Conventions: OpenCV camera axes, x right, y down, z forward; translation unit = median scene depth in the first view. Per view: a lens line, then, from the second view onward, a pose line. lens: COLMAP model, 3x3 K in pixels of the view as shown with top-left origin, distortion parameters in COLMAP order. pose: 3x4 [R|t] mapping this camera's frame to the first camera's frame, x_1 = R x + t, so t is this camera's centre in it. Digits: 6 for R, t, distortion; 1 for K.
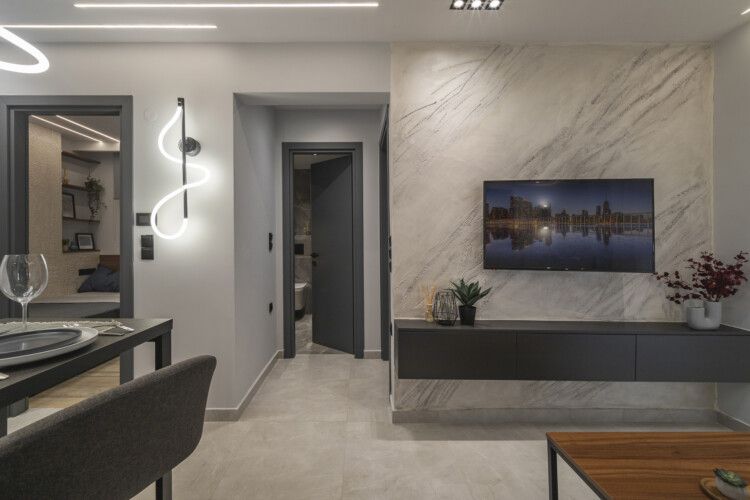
lens RADIAL K [[323.8, 0, 370.8], [0, 323.8, 234.1], [0, 0, 1]] dist [0.001341, 0.000464]
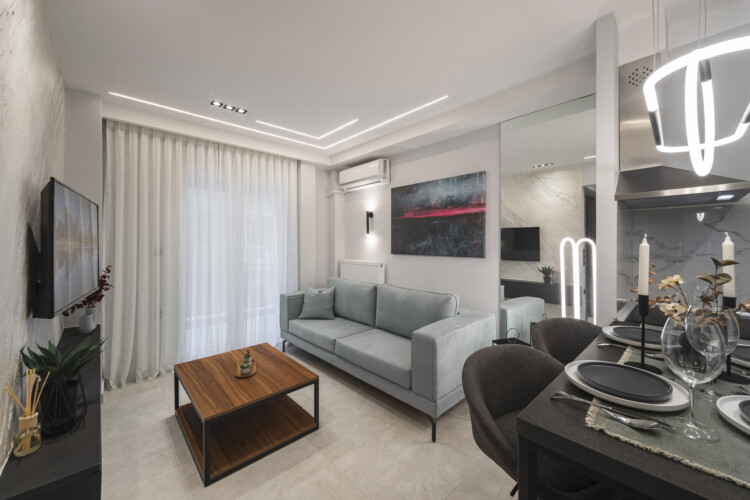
lens RADIAL K [[298.9, 0, 382.2], [0, 298.9, 241.8], [0, 0, 1]] dist [0.000153, 0.000246]
pose [[-0.680259, -0.000840, 0.732971, -0.567116], [-0.007173, 0.999959, -0.005510, -0.043626], [-0.732936, -0.009006, -0.680238, 0.967932]]
